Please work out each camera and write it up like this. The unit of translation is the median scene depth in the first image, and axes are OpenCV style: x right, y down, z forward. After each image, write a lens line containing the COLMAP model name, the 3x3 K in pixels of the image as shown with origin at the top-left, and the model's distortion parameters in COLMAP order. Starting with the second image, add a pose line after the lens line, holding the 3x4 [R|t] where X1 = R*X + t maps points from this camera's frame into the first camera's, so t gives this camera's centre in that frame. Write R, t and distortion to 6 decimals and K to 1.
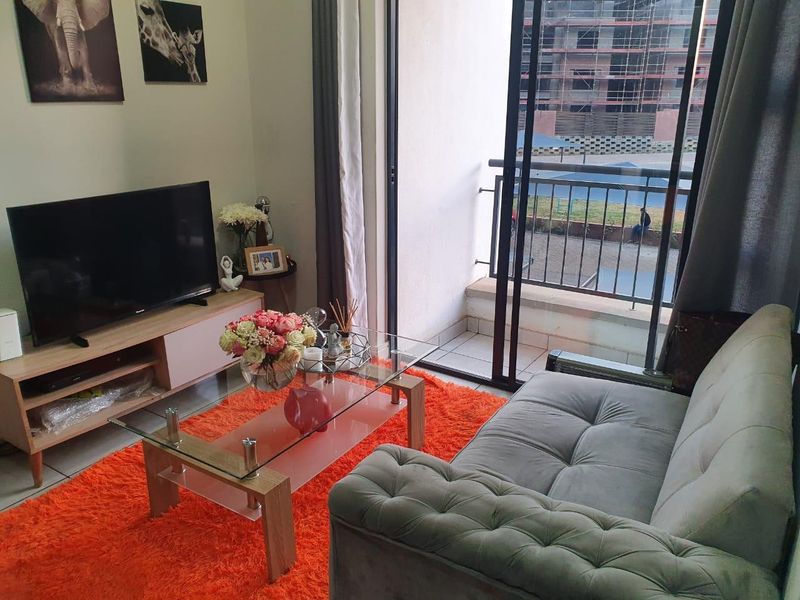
lens RADIAL K [[639.4, 0, 400.0], [0, 639.4, 300.0], [0, 0, 1]] dist [0.031708, -0.001606]
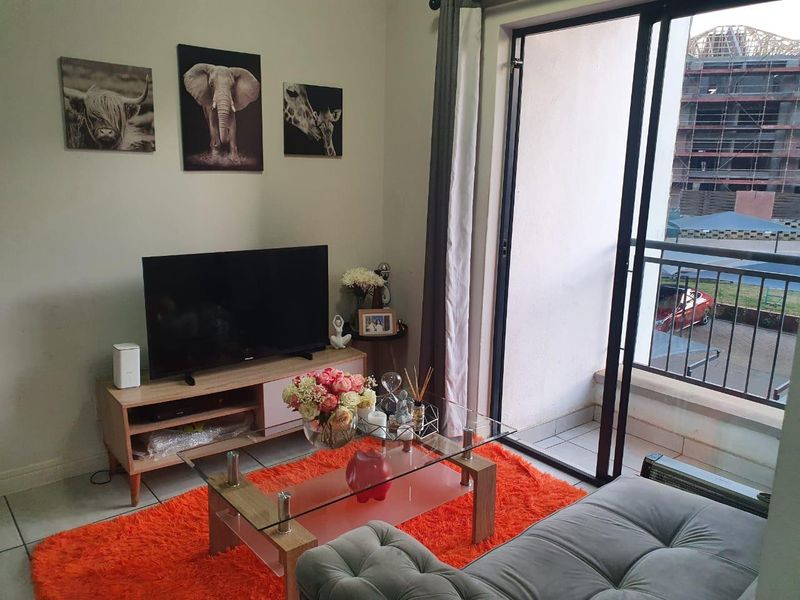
lens RADIAL K [[639.4, 0, 400.0], [0, 639.4, 300.0], [0, 0, 1]] dist [0.031708, -0.001606]
pose [[0.950398, 0.079376, -0.300739, 0.161170], [-0.111967, 0.989378, -0.092707, -0.008713], [0.290186, 0.121781, 0.949190, 0.035877]]
